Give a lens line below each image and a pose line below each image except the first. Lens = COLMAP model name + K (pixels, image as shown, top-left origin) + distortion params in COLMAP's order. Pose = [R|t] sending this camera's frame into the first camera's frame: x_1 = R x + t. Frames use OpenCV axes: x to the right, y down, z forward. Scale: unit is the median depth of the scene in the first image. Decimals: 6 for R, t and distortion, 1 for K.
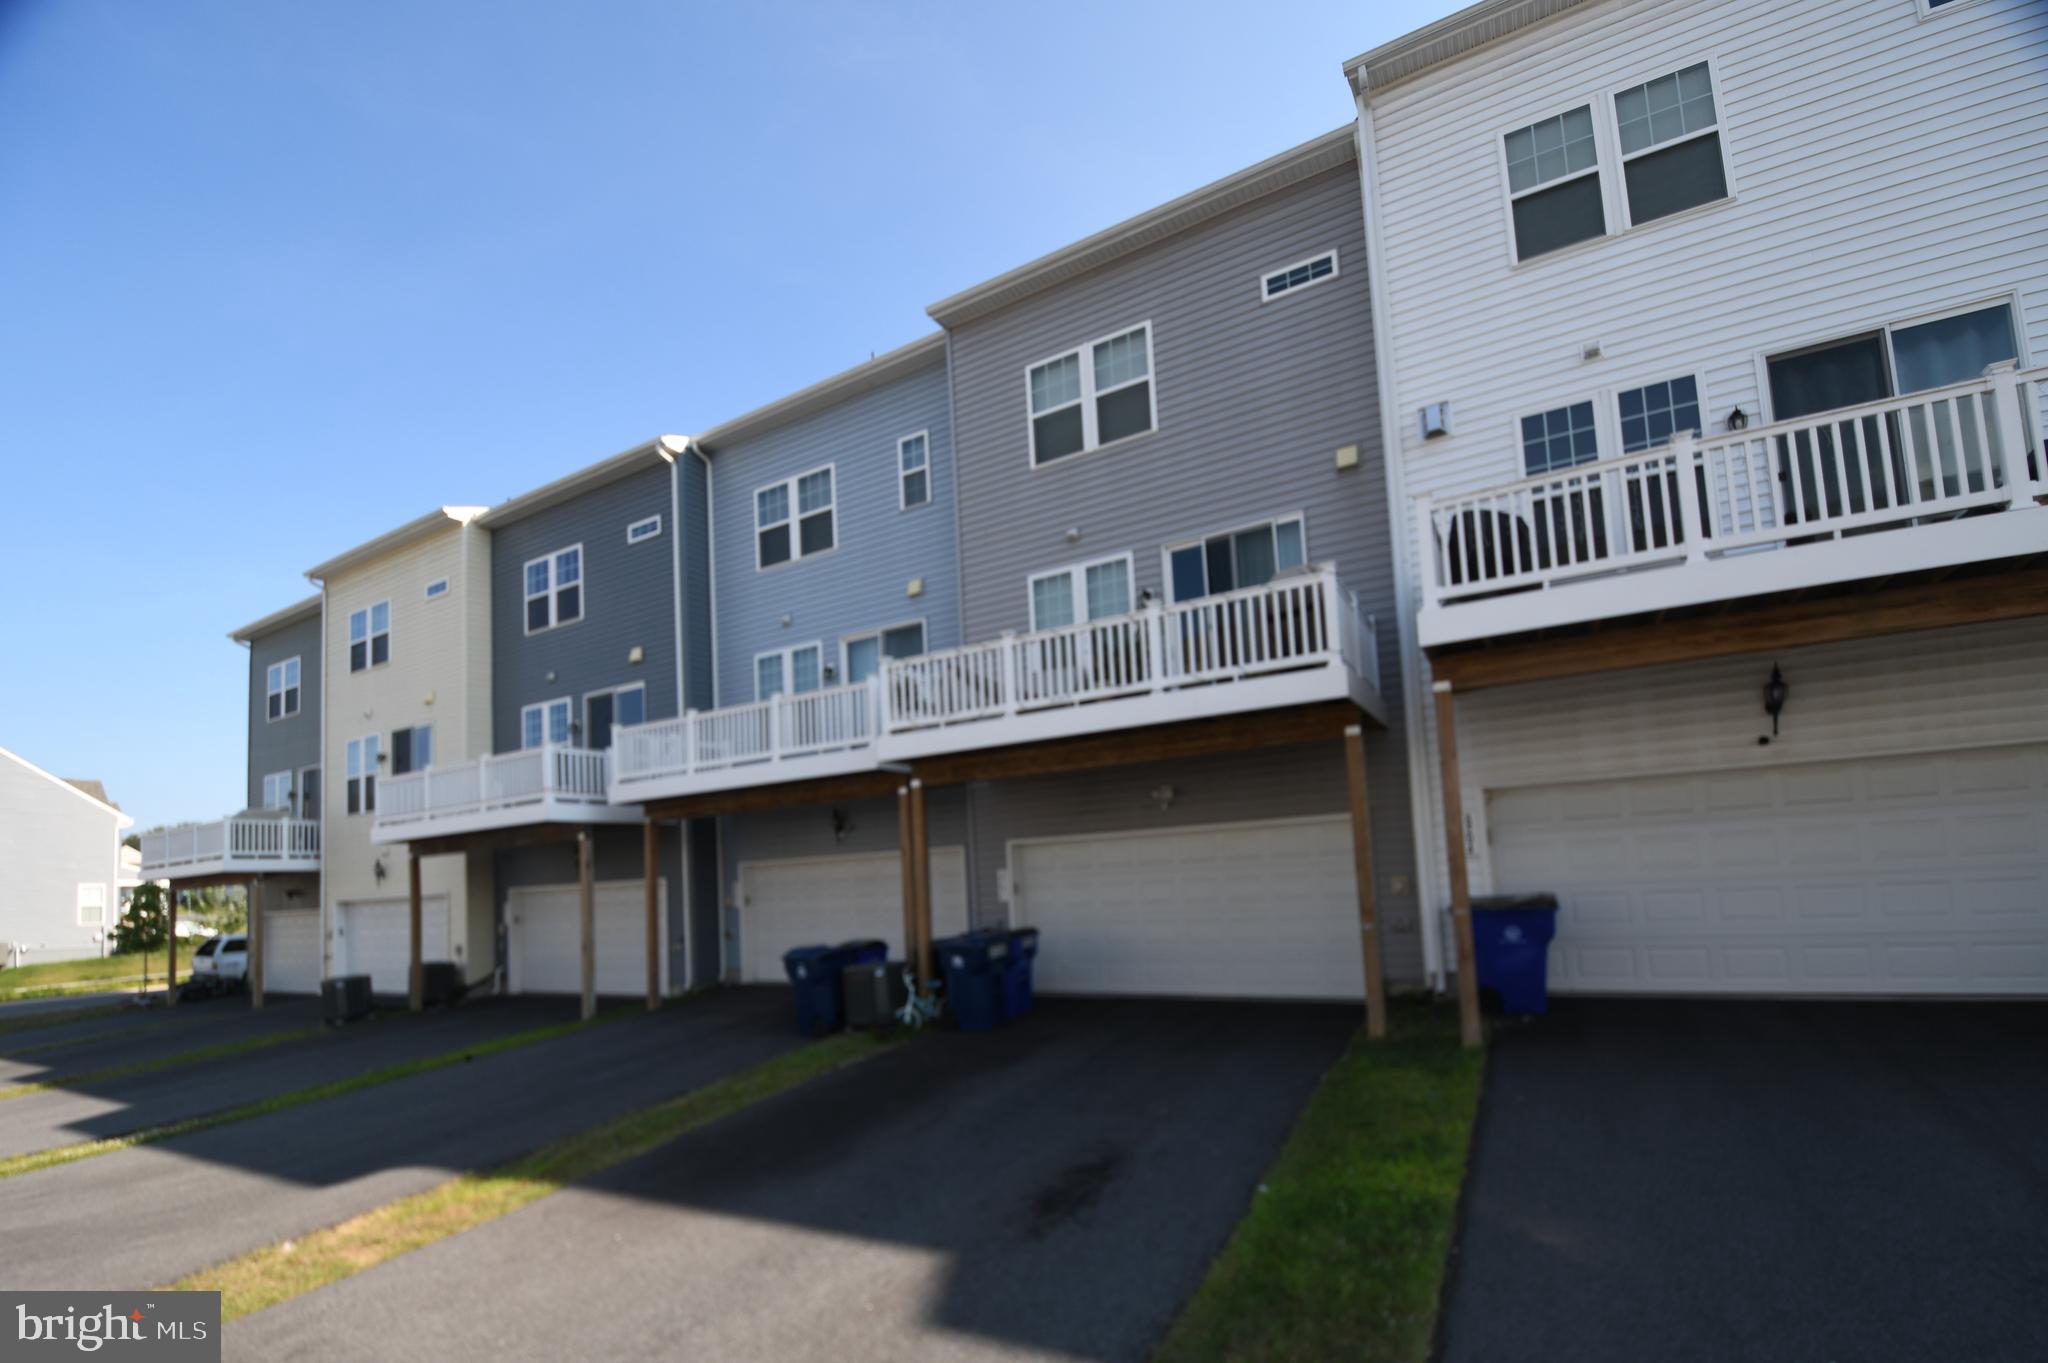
lens RADIAL K [[936.9, 0, 1013.9], [0, 936.9, 804.5], [0, 0, 1]] dist [-0.012835, -0.006500]
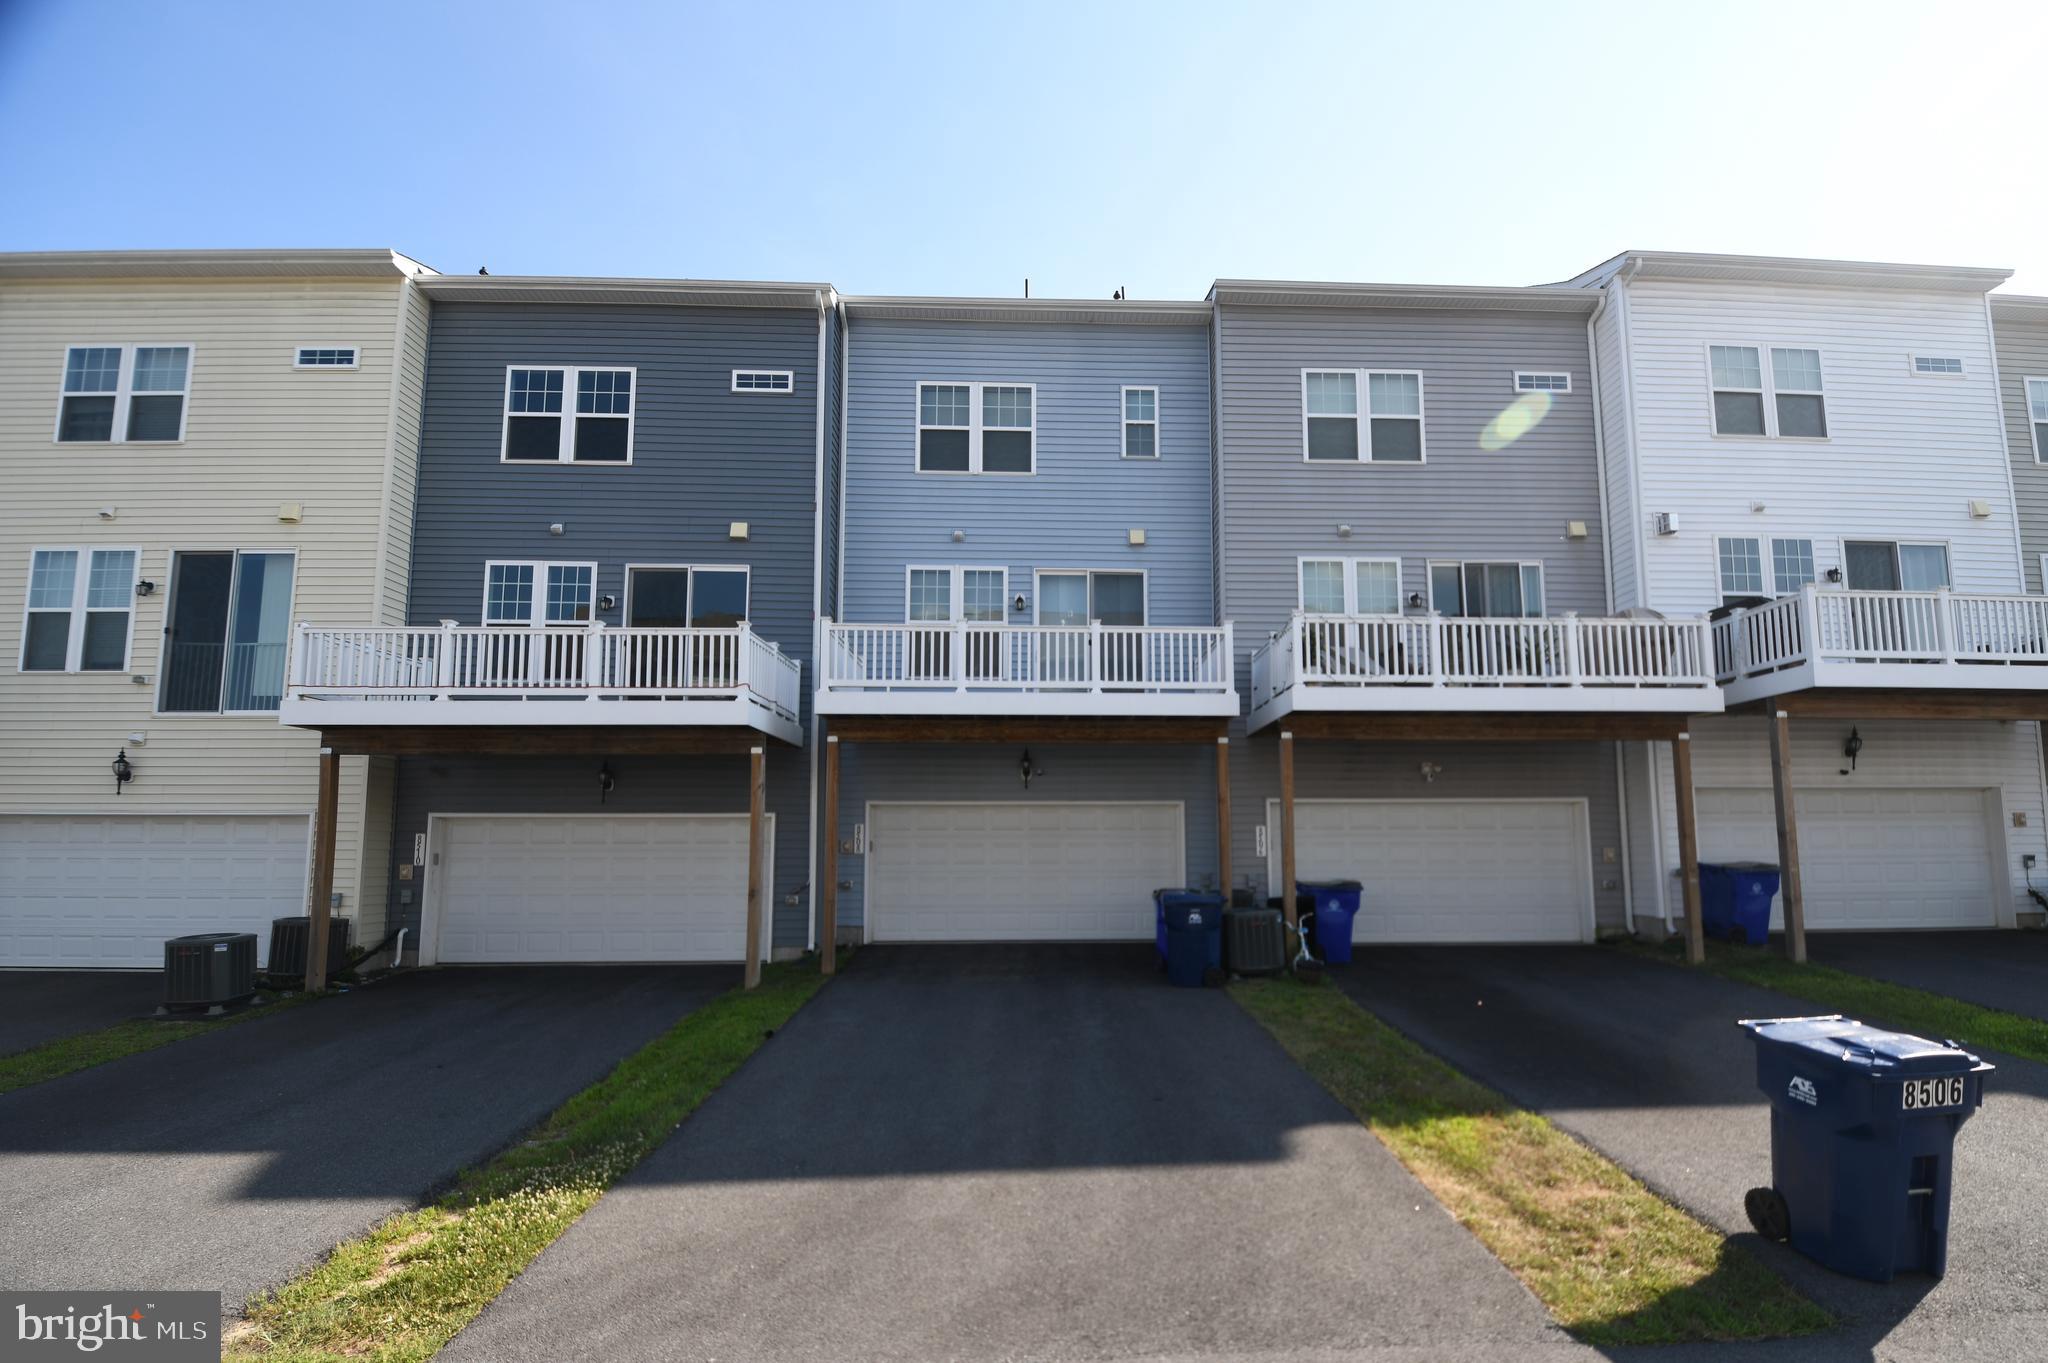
lens RADIAL K [[936.9, 0, 1066.4], [0, 936.9, 751.5], [0, 0, 1]] dist [-0.012835, -0.006500]
pose [[0.833056, 0.107972, 0.542549, -0.776526], [-0.083895, 0.994082, -0.069015, 0.077761], [-0.546790, 0.011976, 0.837184, 0.245100]]
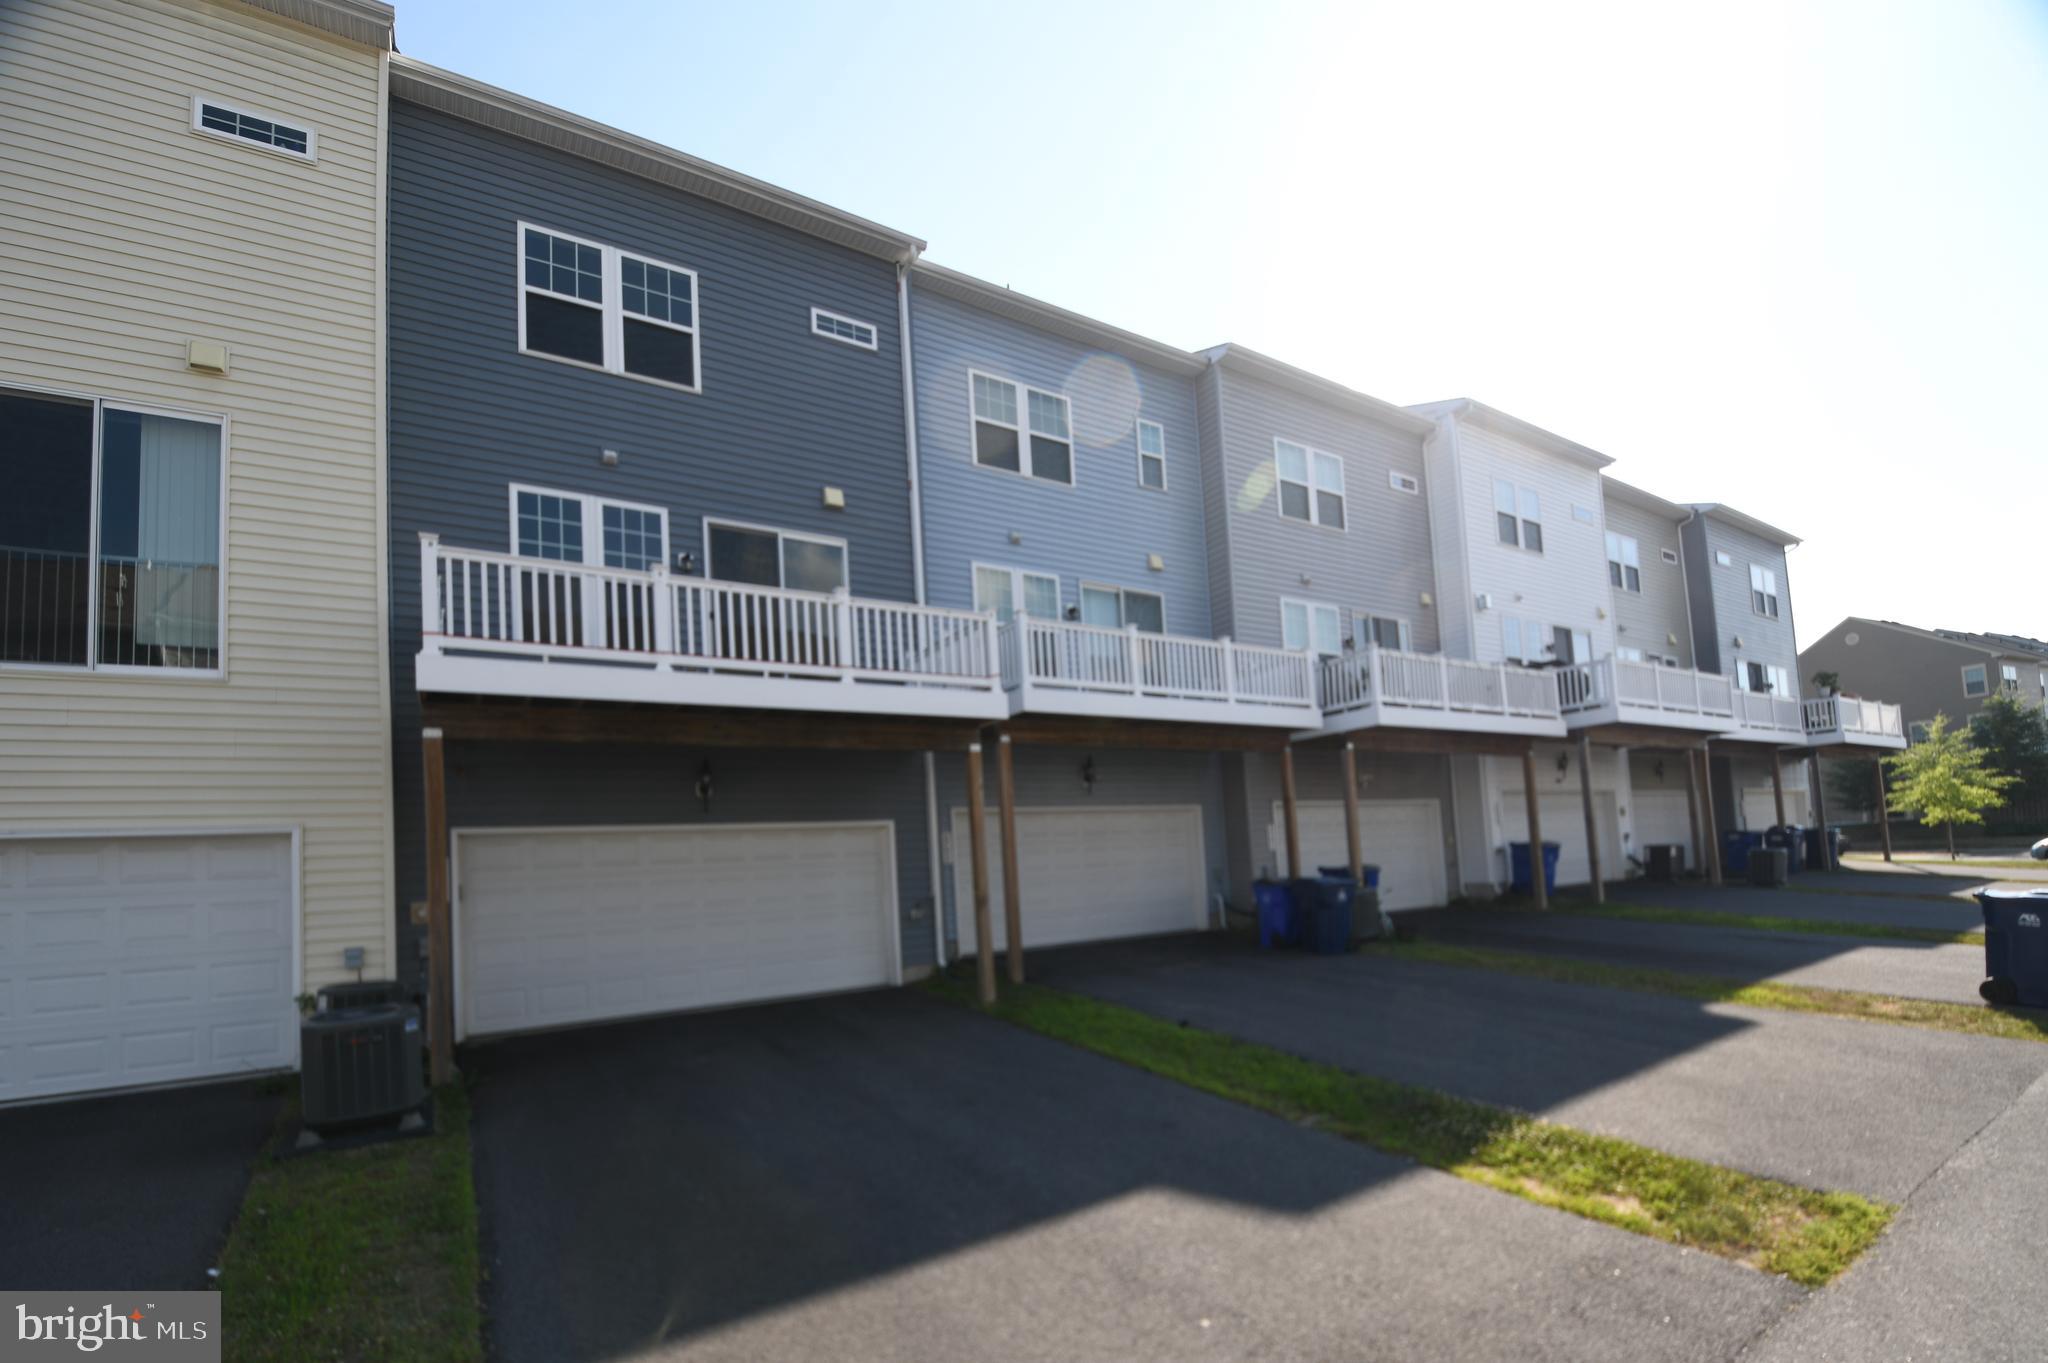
lens RADIAL K [[936.9, 0, 1058.3], [0, 936.9, 803.1], [0, 0, 1]] dist [-0.012835, -0.006500]
pose [[0.419600, 0.086796, 0.903550, -1.252714], [-0.041987, 0.996208, -0.076198, 0.148259], [-0.906737, -0.005965, 0.421653, 0.738661]]
